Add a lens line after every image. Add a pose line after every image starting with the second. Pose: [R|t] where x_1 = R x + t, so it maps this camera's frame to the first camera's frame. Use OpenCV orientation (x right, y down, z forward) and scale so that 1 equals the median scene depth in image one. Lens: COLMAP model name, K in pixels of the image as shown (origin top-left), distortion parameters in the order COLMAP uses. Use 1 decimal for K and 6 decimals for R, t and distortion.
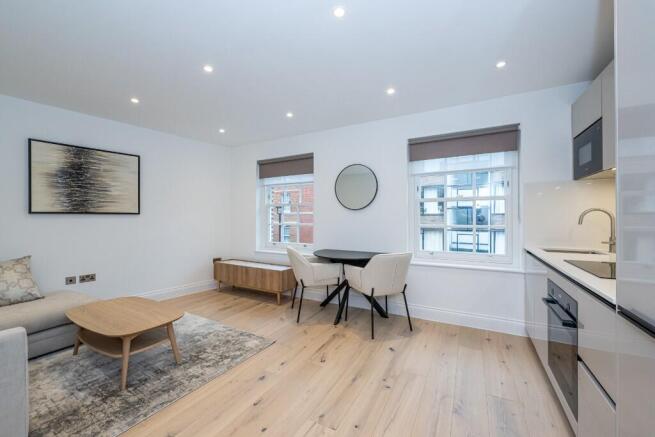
lens RADIAL K [[260.3, 0, 327.5], [0, 260.3, 218.5], [0, 0, 1]] dist [-0.000473, -0.000429]
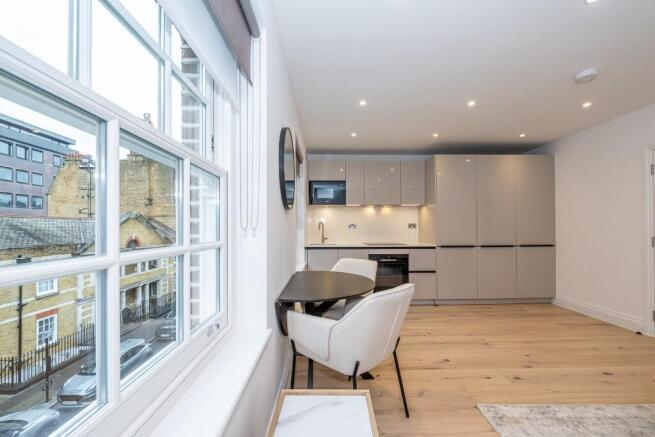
lens RADIAL K [[258.9, 0, 332.6], [0, 258.9, 226.4], [0, 0, 1]] dist [-0.001271, -0.000286]
pose [[-0.509855, 0.007633, 0.860226, -0.499224], [0.005612, 0.999969, -0.005547, 0.006630], [-0.860242, 0.001999, -0.509882, 1.405007]]
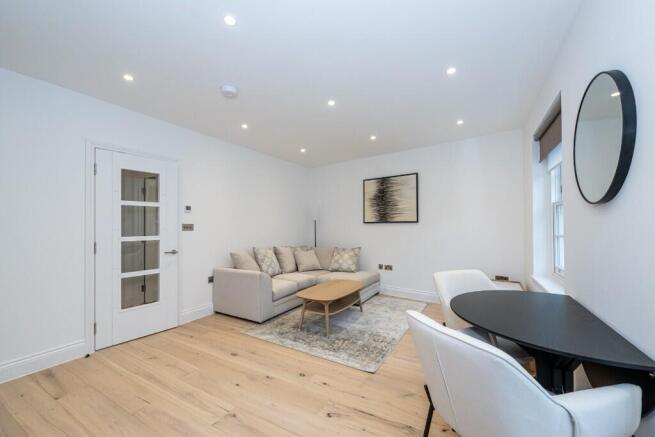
lens RADIAL K [[258.9, 0, 332.6], [0, 258.9, 226.4], [0, 0, 1]] dist [-0.001271, -0.000286]
pose [[-0.003226, 0.004387, -0.999985, 0.538257], [0.004836, 0.999979, 0.004371, -0.006614], [0.999983, -0.004822, -0.003247, 0.739020]]
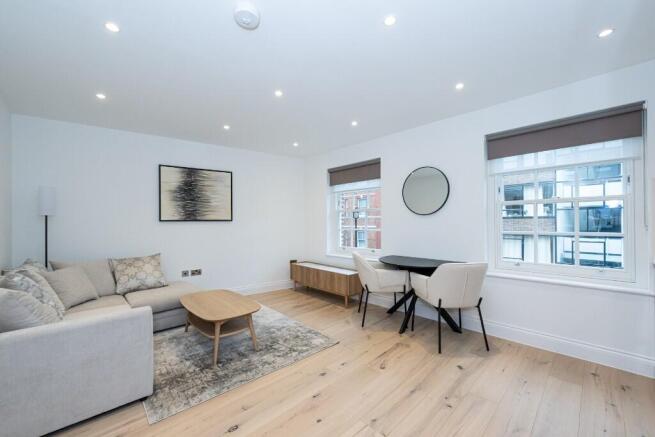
lens RADIAL K [[261.2, 0, 326.7], [0, 261.2, 221.7], [0, 0, 1]] dist [0.000029, -0.000027]
pose [[0.954842, -0.005798, -0.297056, 0.057148], [0.005093, 0.999982, -0.003147, -0.008545], [0.297069, 0.001492, 0.954855, -0.017058]]
